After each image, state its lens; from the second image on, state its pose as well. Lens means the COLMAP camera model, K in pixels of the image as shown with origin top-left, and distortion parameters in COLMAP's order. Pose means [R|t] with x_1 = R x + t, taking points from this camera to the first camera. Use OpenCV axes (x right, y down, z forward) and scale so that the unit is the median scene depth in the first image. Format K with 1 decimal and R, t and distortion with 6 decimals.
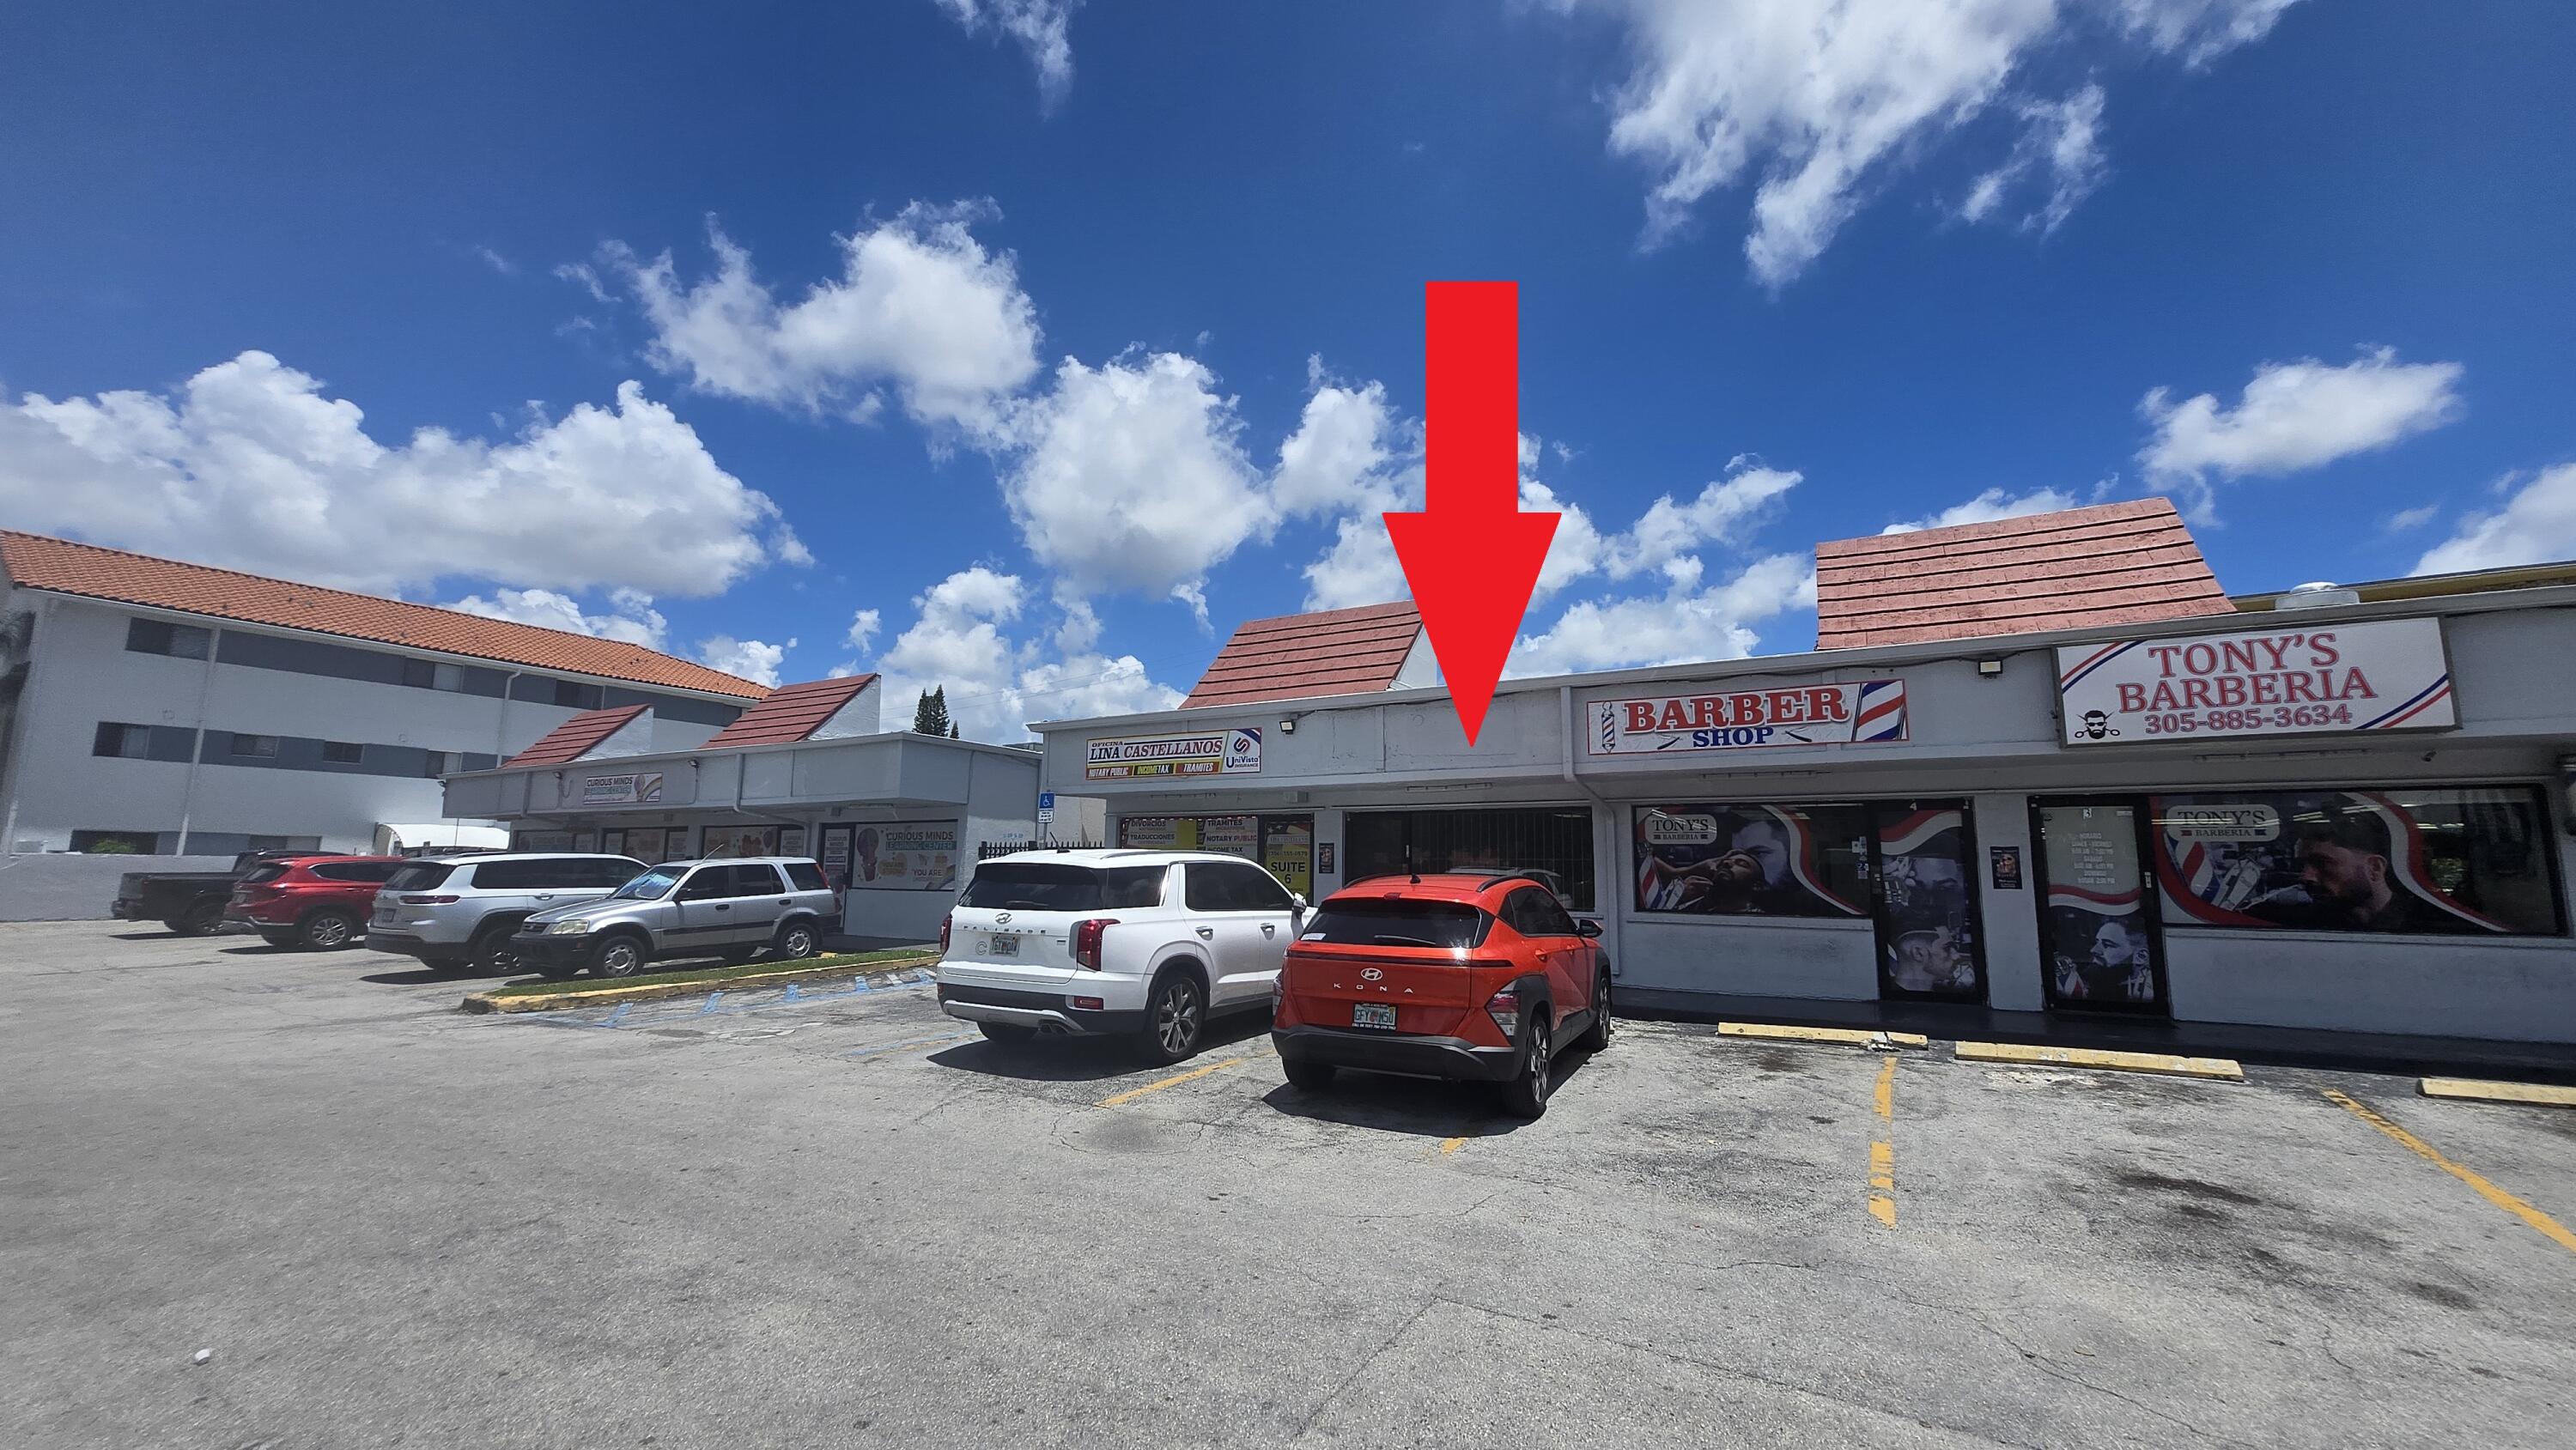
lens RADIAL K [[1004.3, 0, 1288.0], [0, 1004.3, 725.0], [0, 0, 1]] dist [-0.000173, -0.000285]
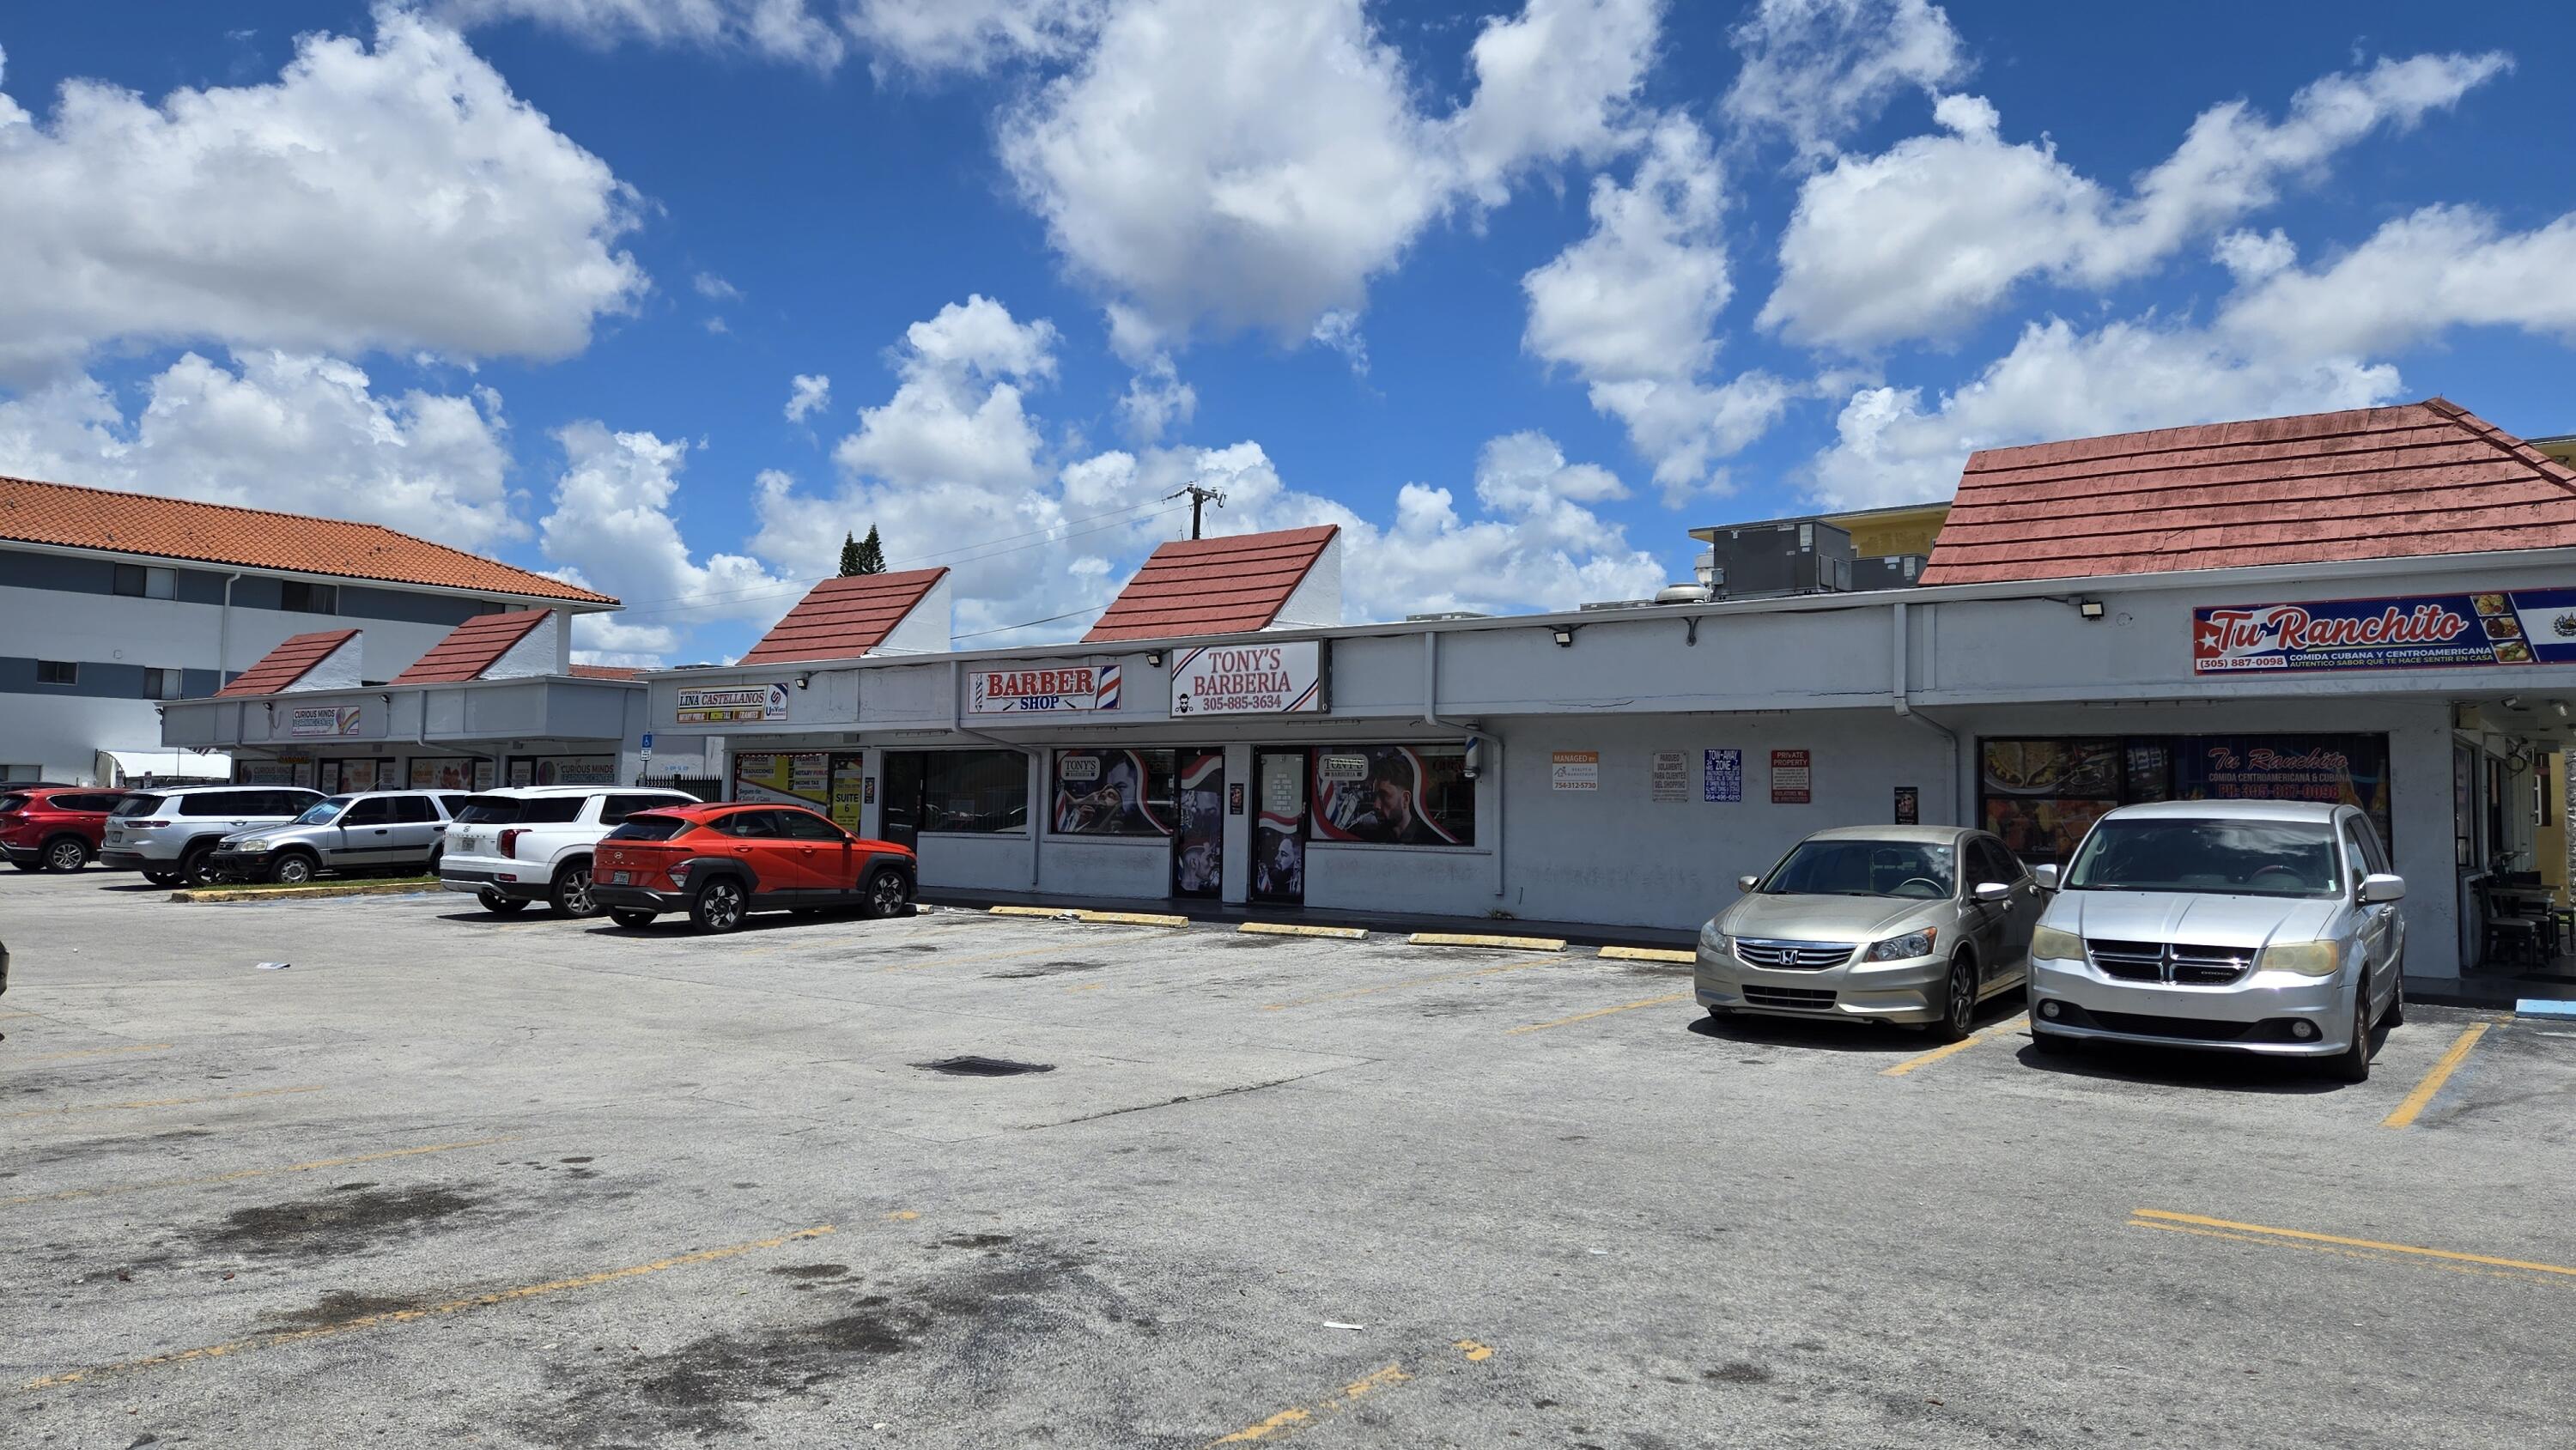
lens RADIAL K [[1737.0, 0, 1321.2], [0, 1737.0, 705.4], [0, 0, 1]] dist [0.065147, -0.056342]
pose [[0.992573, -0.004956, -0.121551, 0.986956], [0.015444, 0.996219, 0.085493, -0.160010], [0.120667, -0.086735, 0.988897, -1.135366]]
